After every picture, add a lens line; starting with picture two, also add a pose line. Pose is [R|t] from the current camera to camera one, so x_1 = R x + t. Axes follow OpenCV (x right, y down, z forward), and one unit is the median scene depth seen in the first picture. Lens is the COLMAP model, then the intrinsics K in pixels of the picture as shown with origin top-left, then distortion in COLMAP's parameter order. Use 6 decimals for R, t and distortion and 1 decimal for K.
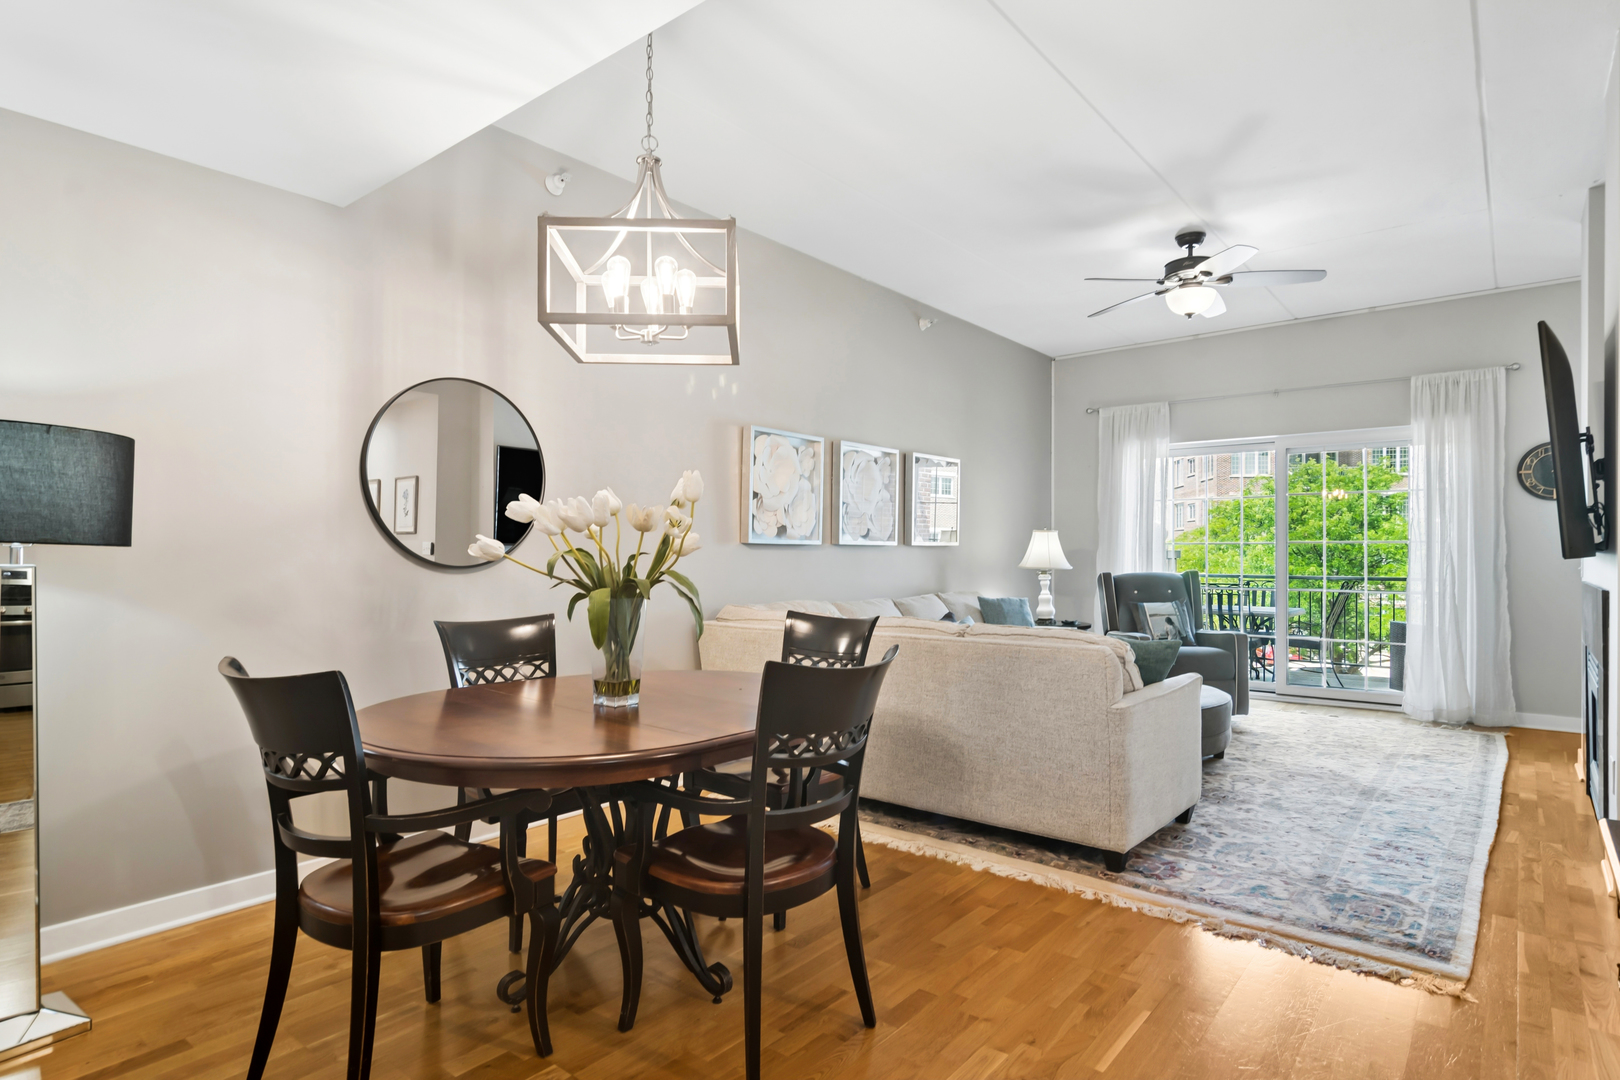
lens RADIAL K [[868.4, 0, 813.6], [0, 868.4, 548.6], [0, 0, 1]] dist [0.002539, -0.000343]
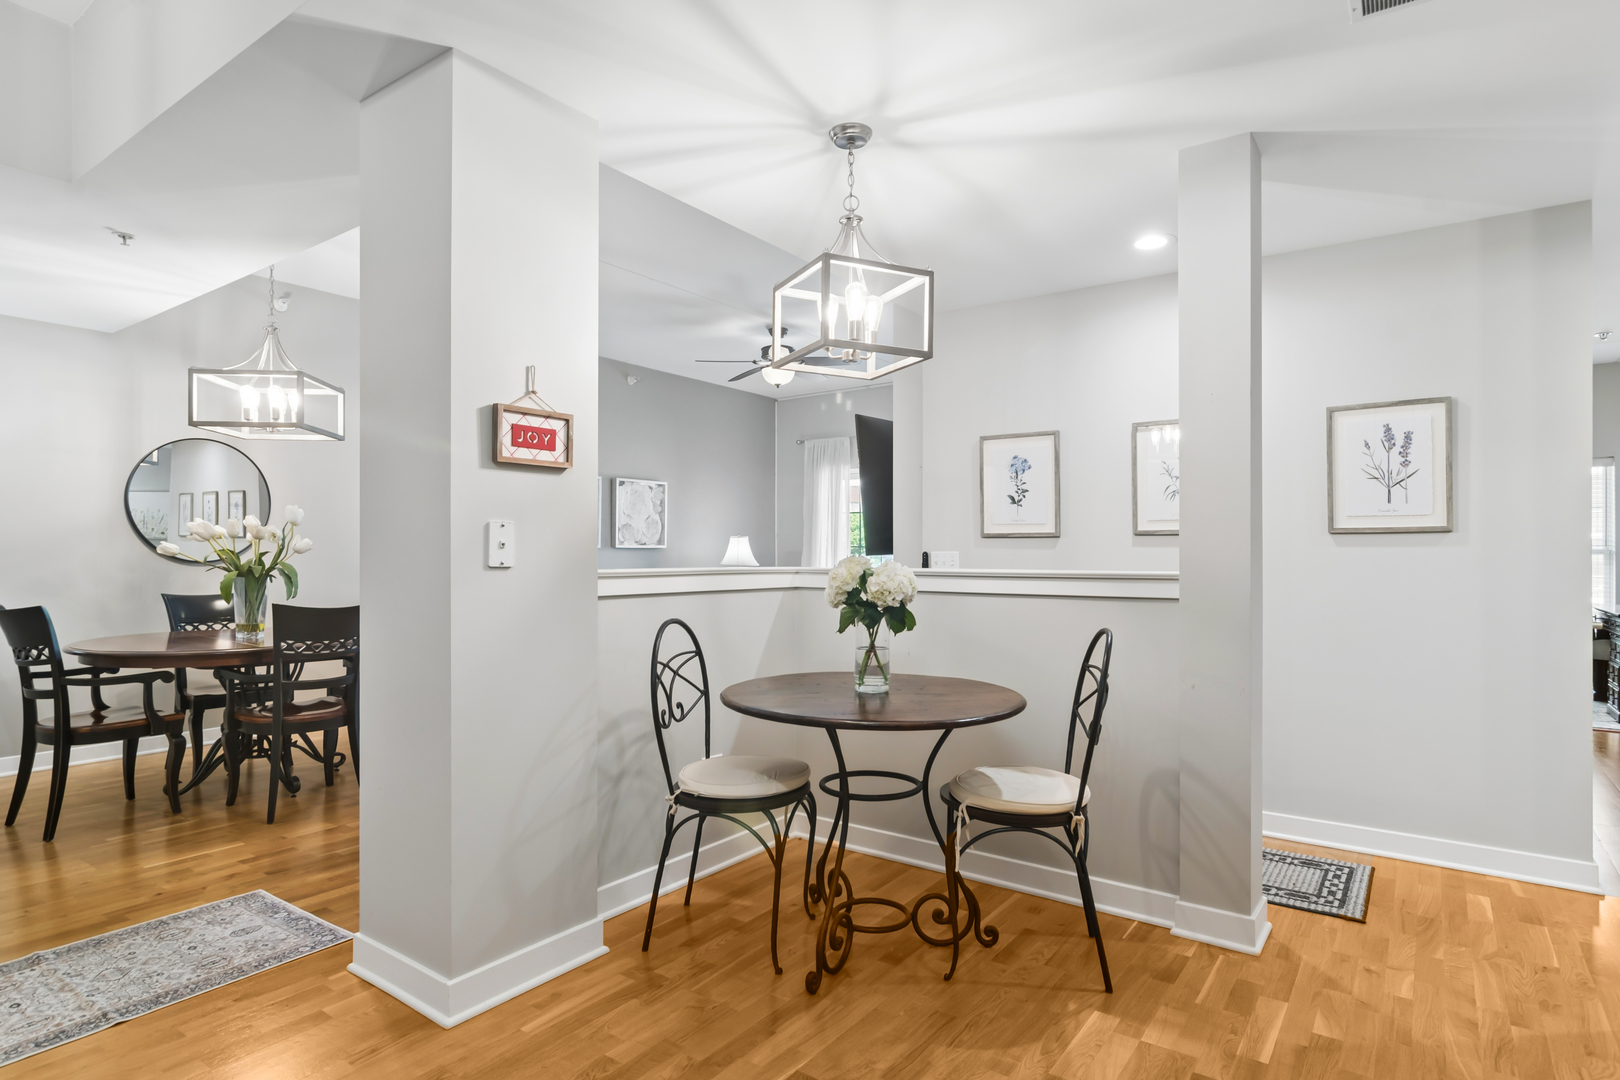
lens RADIAL K [[868.4, 0, 813.6], [0, 868.4, 548.6], [0, 0, 1]] dist [0.002539, -0.000343]
pose [[0.998080, -0.000640, 0.061933, 0.398094], [0.000859, 0.999994, -0.003497, 0.002669], [-0.061930, 0.003543, 0.998074, -0.411264]]
